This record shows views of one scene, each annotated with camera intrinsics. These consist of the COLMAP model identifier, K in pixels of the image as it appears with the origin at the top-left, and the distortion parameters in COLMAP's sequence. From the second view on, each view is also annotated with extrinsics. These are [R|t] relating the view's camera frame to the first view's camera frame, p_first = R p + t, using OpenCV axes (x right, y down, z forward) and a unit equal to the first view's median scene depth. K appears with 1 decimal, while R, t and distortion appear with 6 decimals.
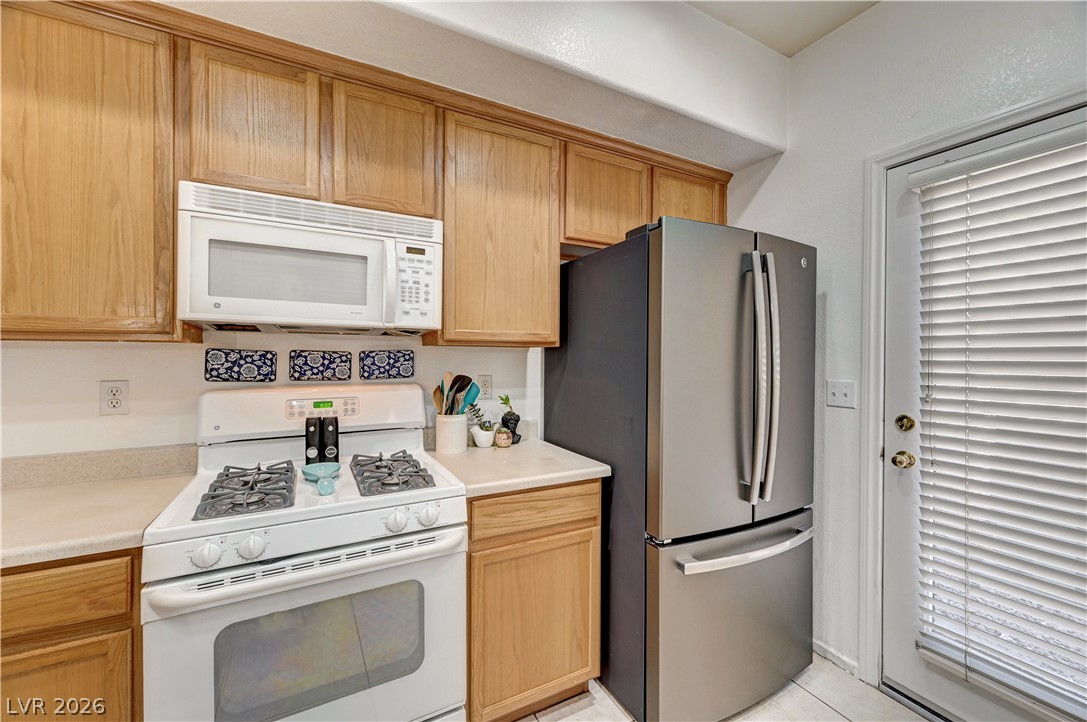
lens RADIAL K [[429.2, 0, 540.3], [0, 429.2, 355.6], [0, 0, 1]] dist [-0.002658, 0.000006]
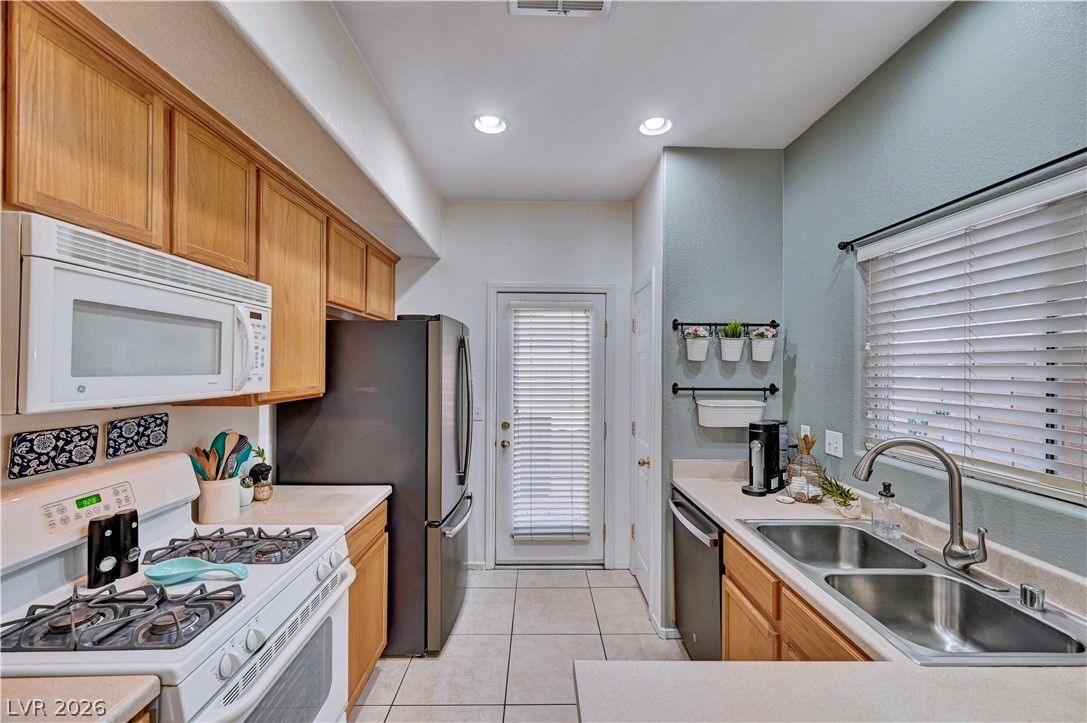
lens RADIAL K [[429.2, 0, 542.9], [0, 429.2, 363.0], [0, 0, 1]] dist [-0.002658, 0.000006]
pose [[0.450941, 0.001809, 0.892552, -0.795708], [-0.002087, 0.999997, -0.000972, -0.123113], [-0.892551, -0.001425, 0.450943, -0.035431]]
